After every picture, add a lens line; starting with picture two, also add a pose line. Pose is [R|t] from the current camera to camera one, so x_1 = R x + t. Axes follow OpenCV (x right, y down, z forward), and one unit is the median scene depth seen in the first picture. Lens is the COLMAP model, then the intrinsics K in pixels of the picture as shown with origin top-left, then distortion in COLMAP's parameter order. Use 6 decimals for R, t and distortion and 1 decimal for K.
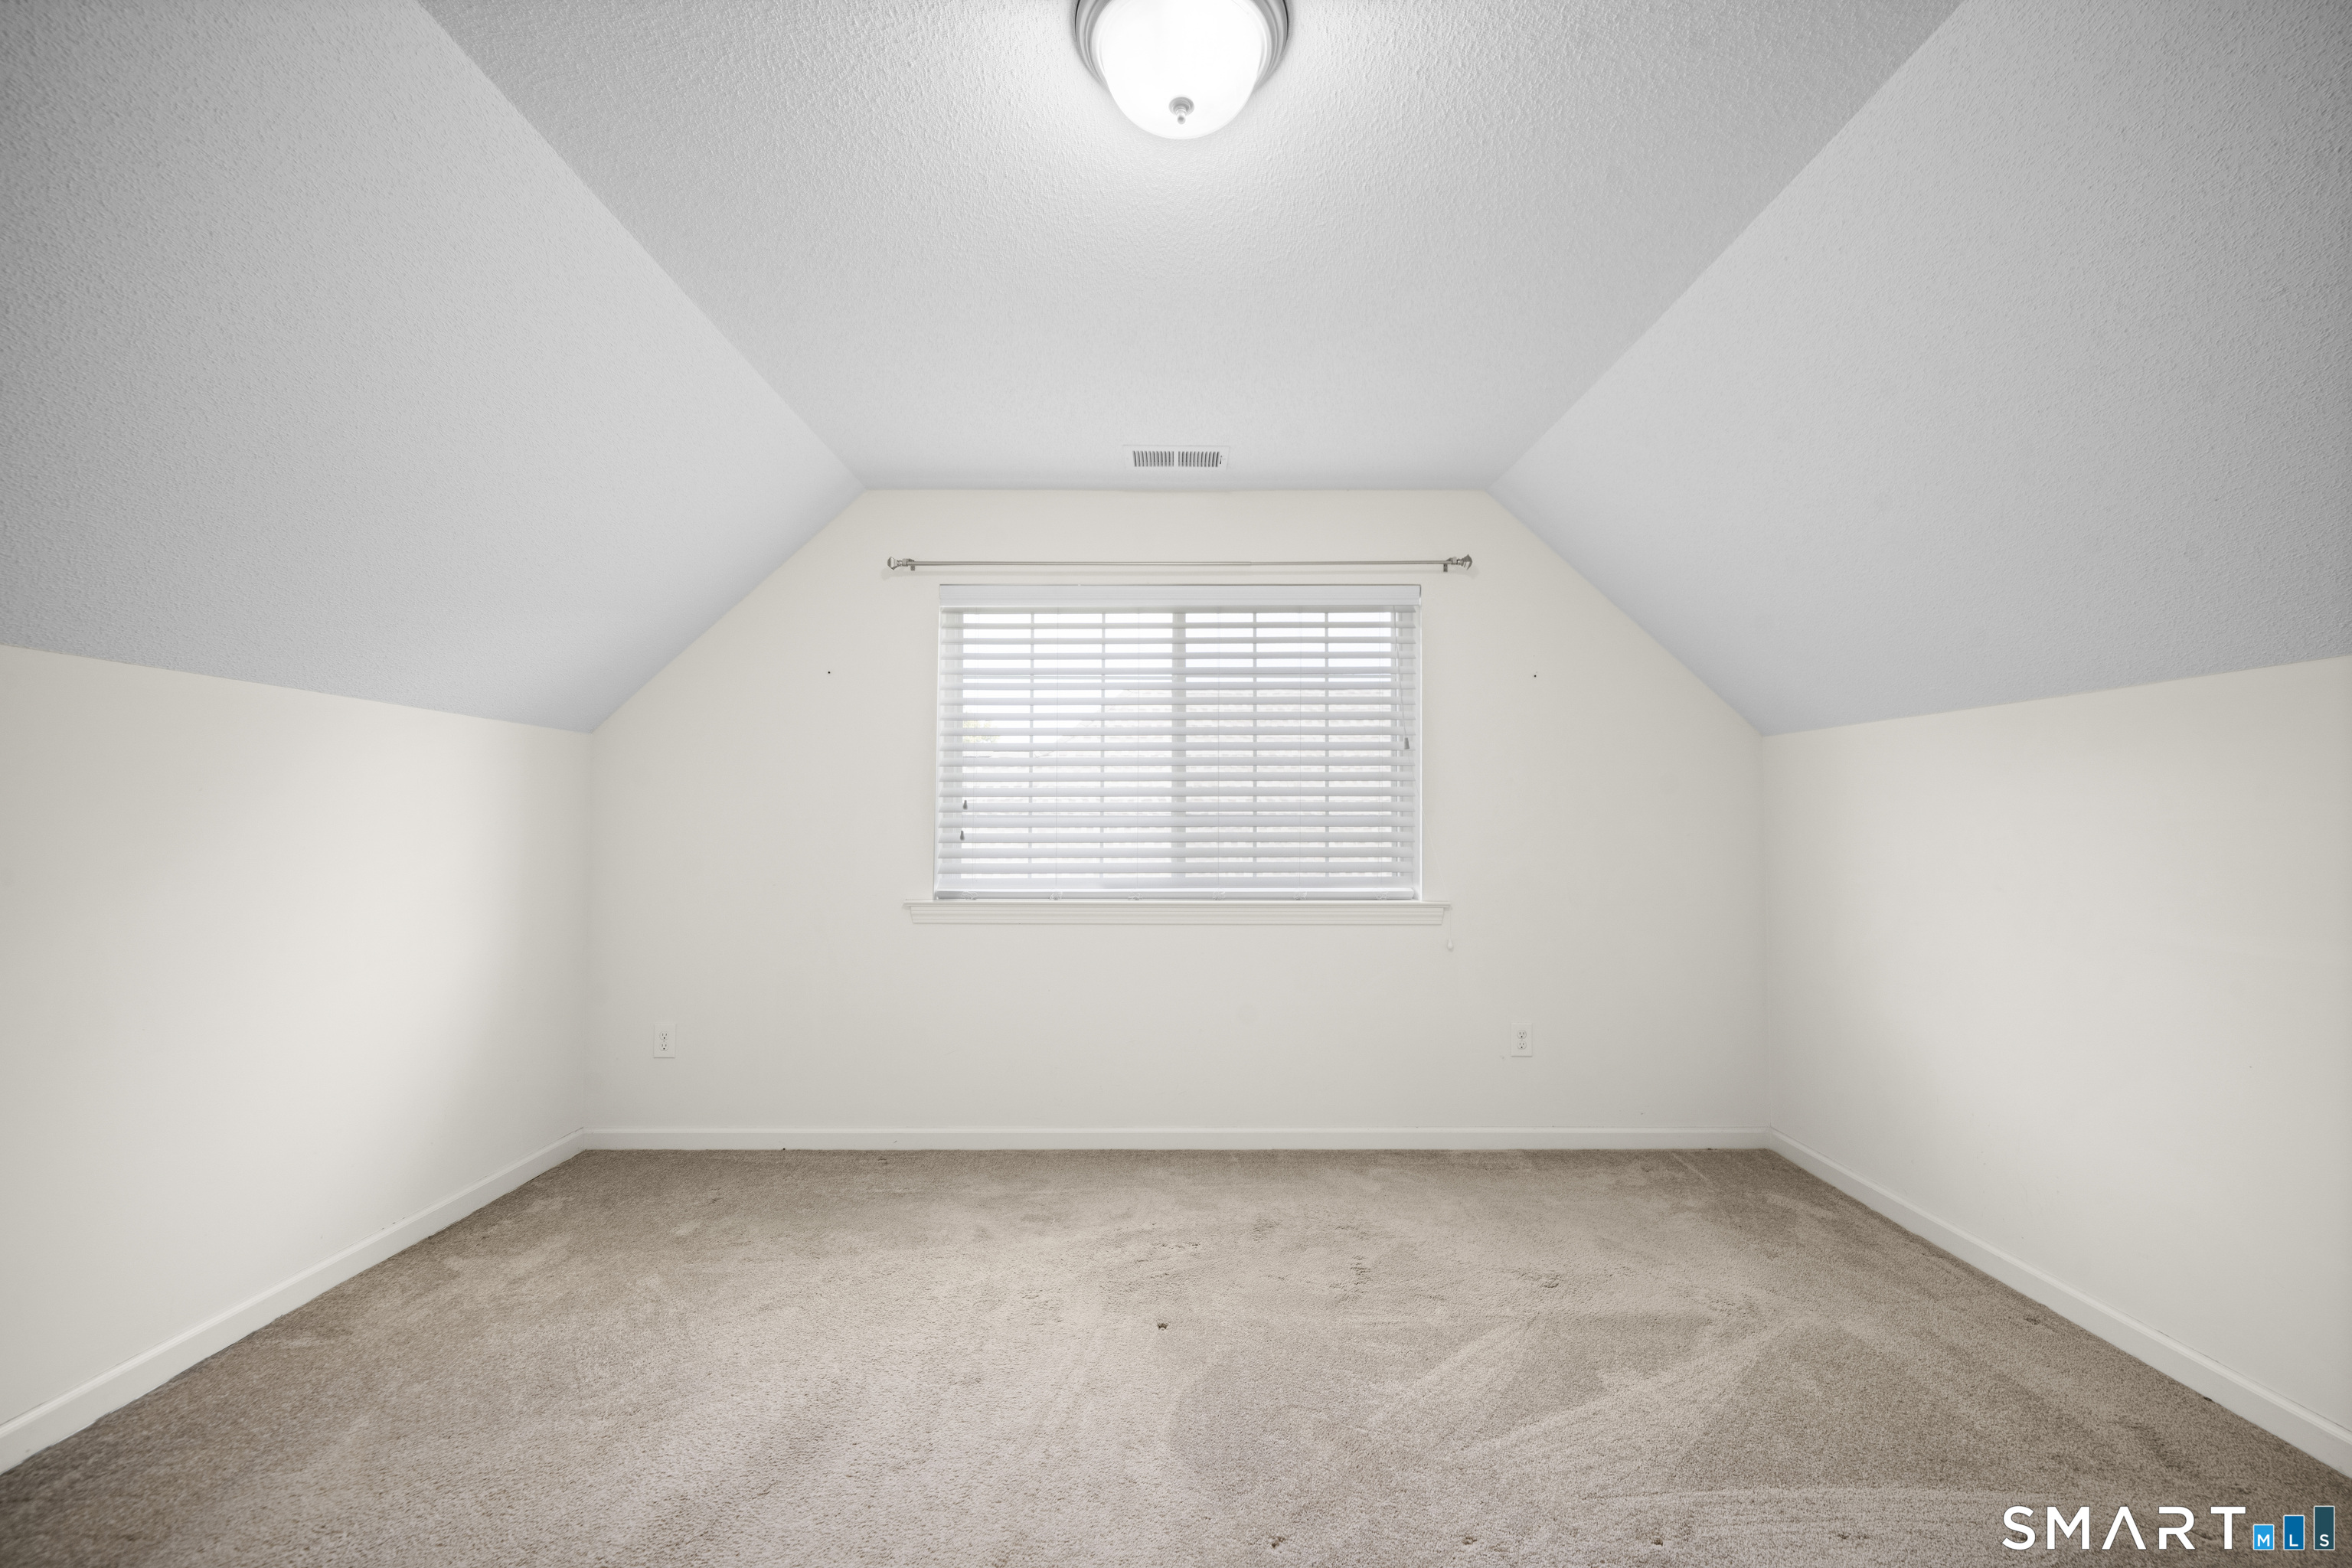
lens RADIAL K [[958.9, 0, 1176.0], [0, 958.9, 766.5], [0, 0, 1]] dist [-0.002511, -0.000271]
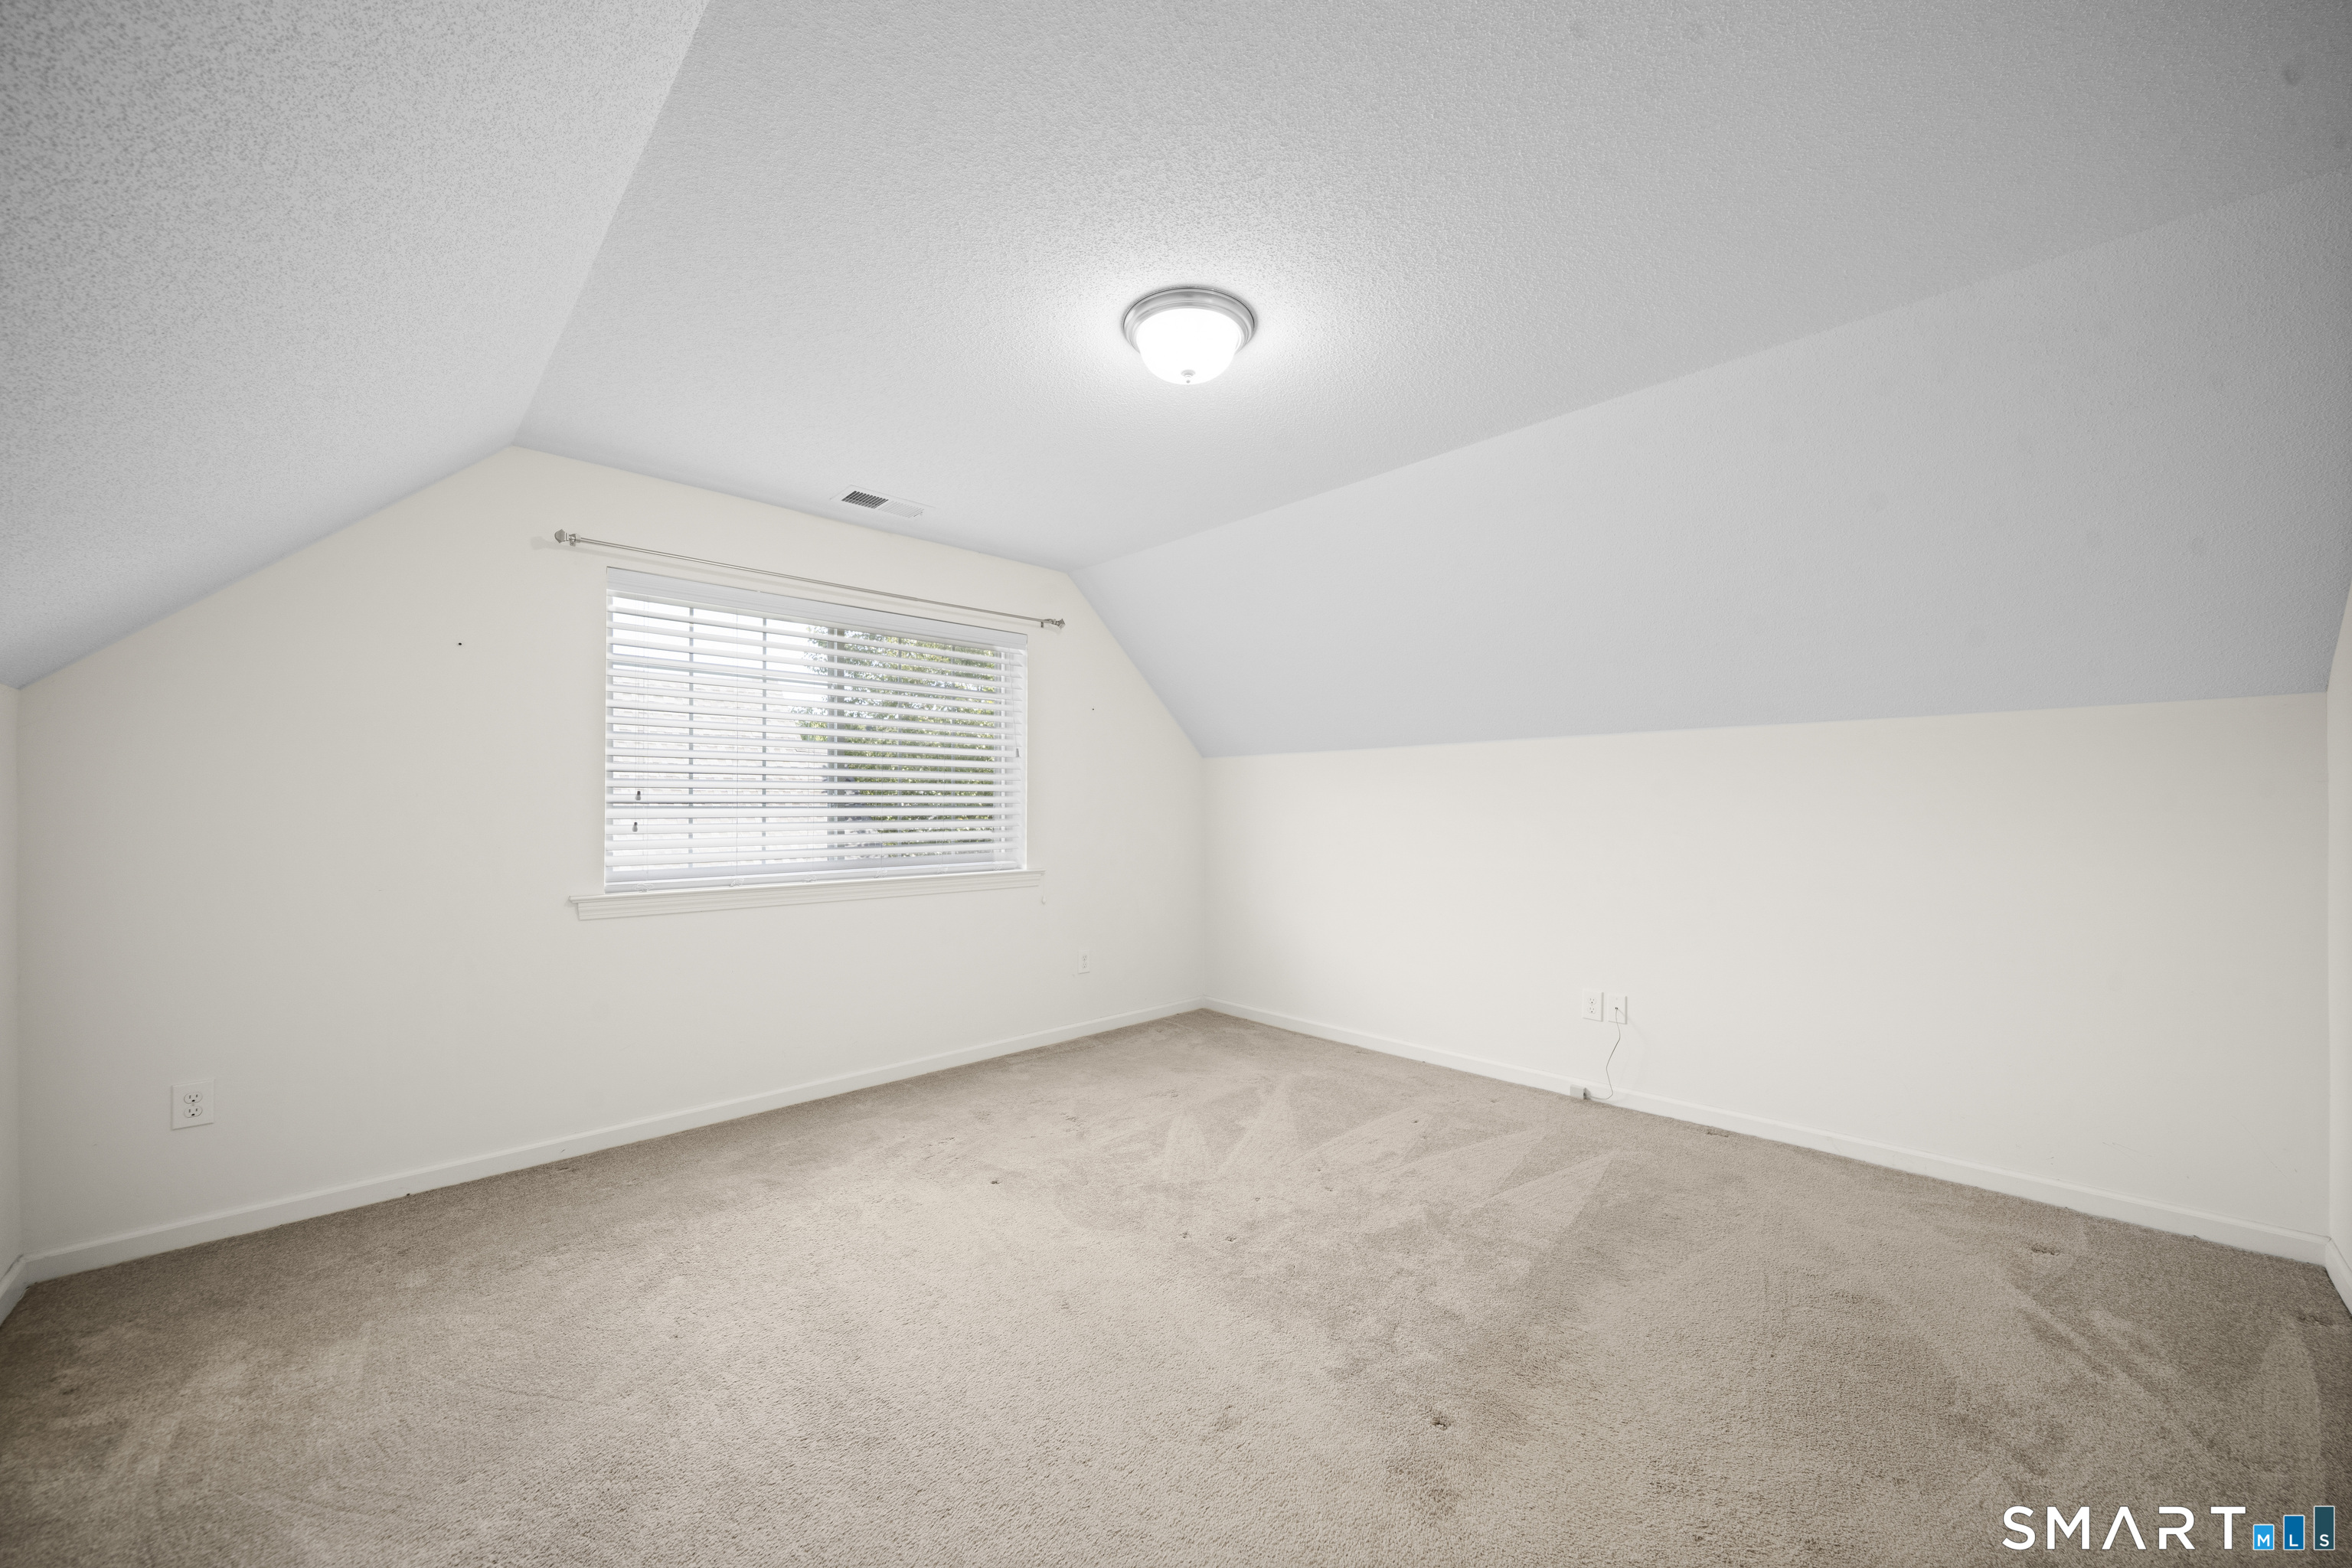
lens RADIAL K [[879.1, 0, 1177.2], [0, 879.1, 789.7], [0, 0, 1]] dist [-0.003592, 0.000002]
pose [[0.712219, 0.011468, 0.701863, -0.565413], [-0.035189, 0.999193, 0.019382, -0.005694], [-0.701075, -0.038502, 0.712048, -0.039334]]
